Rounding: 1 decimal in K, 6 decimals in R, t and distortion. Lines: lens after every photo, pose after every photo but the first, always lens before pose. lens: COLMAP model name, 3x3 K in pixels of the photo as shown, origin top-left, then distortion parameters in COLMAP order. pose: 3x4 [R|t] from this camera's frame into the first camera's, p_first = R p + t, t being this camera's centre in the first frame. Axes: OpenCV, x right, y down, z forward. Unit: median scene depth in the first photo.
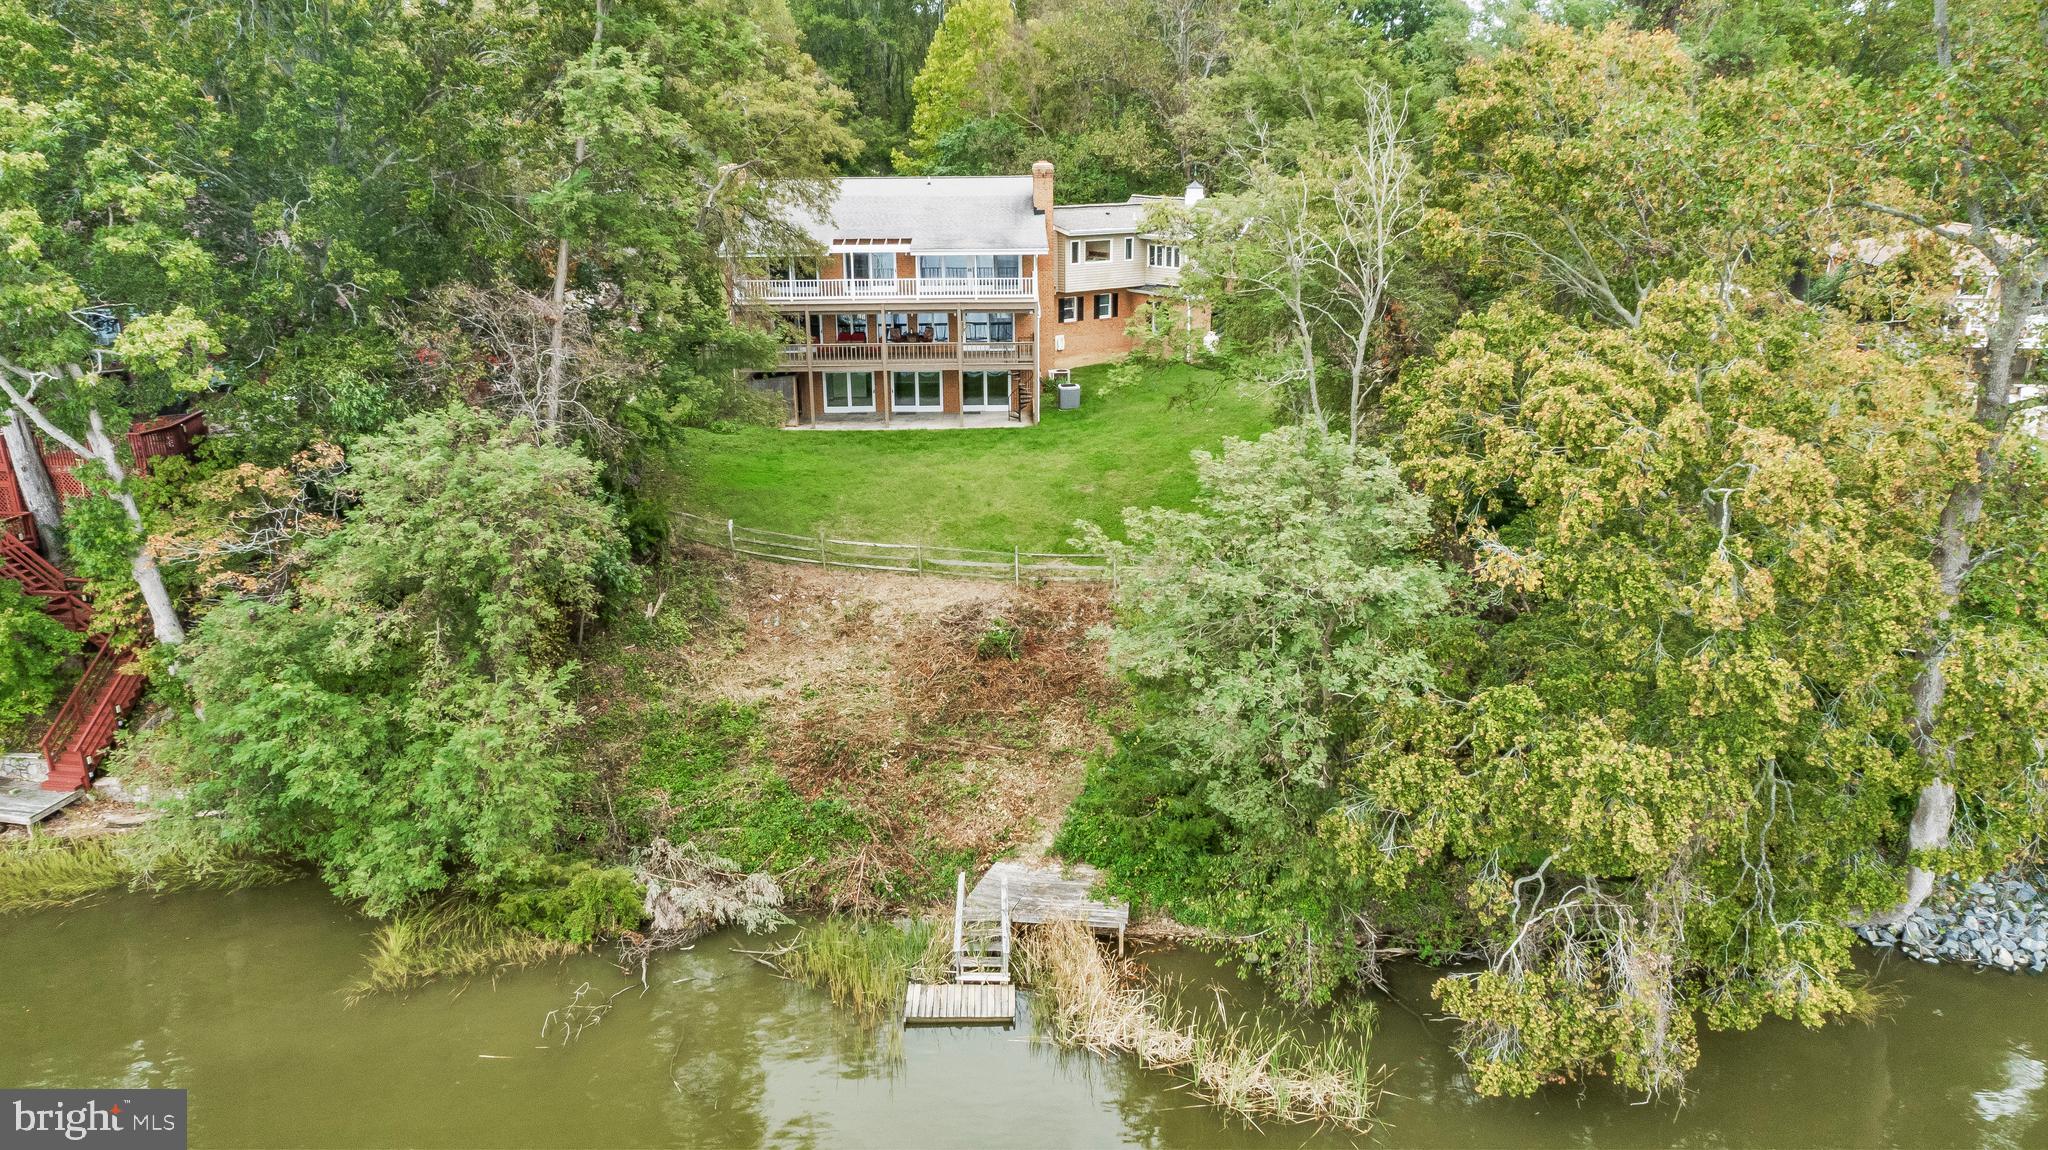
lens RADIAL K [[1398.6, 0, 1021.7], [0, 1398.6, 574.6], [0, 0, 1]] dist [-0.028477, 0.023532]
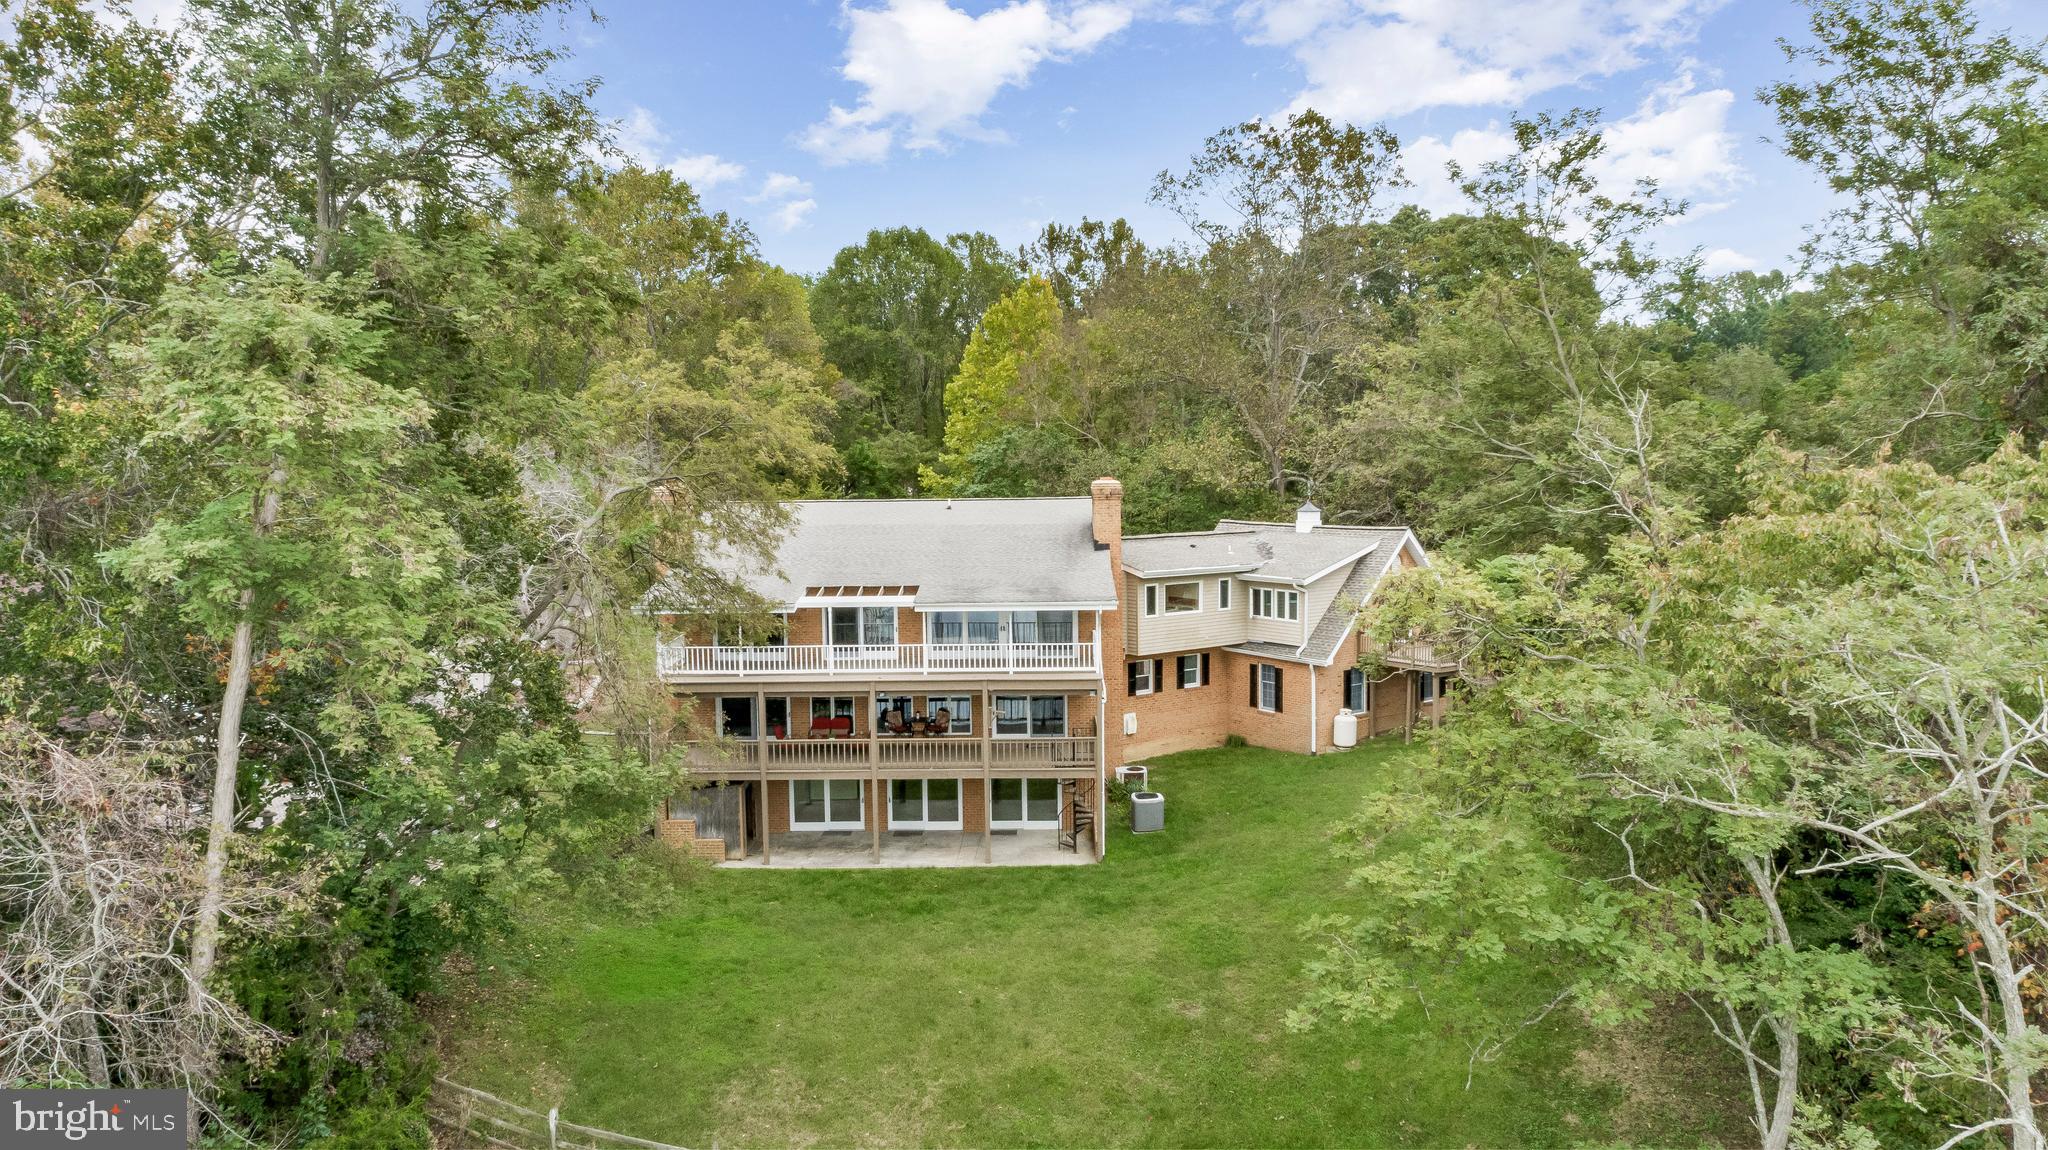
lens RADIAL K [[1398.6, 0, 1027.9], [0, 1398.6, 566.9], [0, 0, 1]] dist [-0.028477, 0.023532]
pose [[0.999590, -0.002351, -0.028553, -0.007889], [-0.004082, 0.974767, -0.223187, -0.158864], [0.028357, 0.223212, 0.974357, 0.539316]]
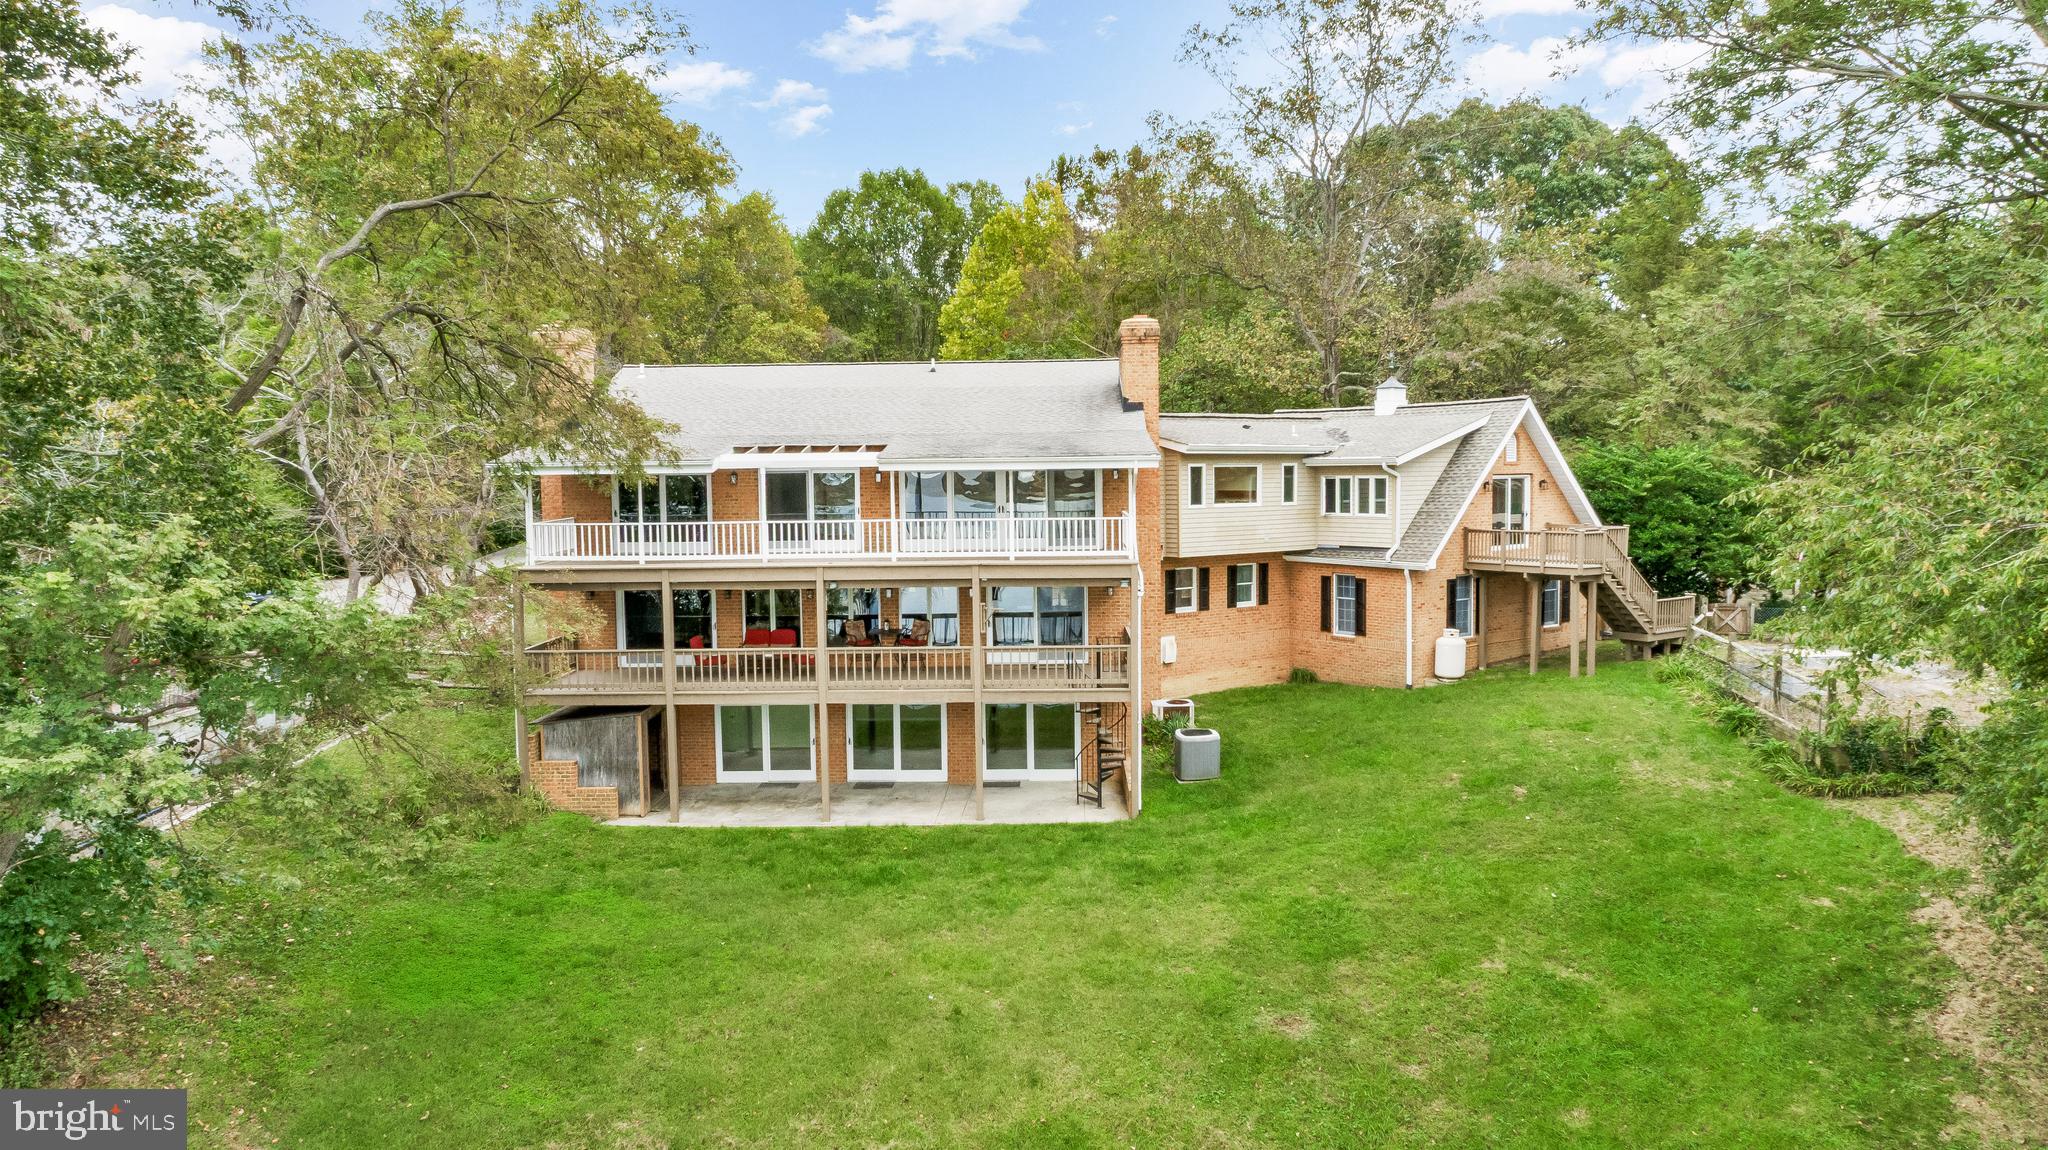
lens RADIAL K [[1398.6, 0, 1029.3], [0, 1398.6, 558.8], [0, 0, 1]] dist [-0.028477, 0.023532]
pose [[0.999494, -0.001978, -0.031762, -0.017849], [-0.005566, 0.971816, -0.235675, -0.133741], [0.031333, 0.235732, 0.971313, 0.860515]]
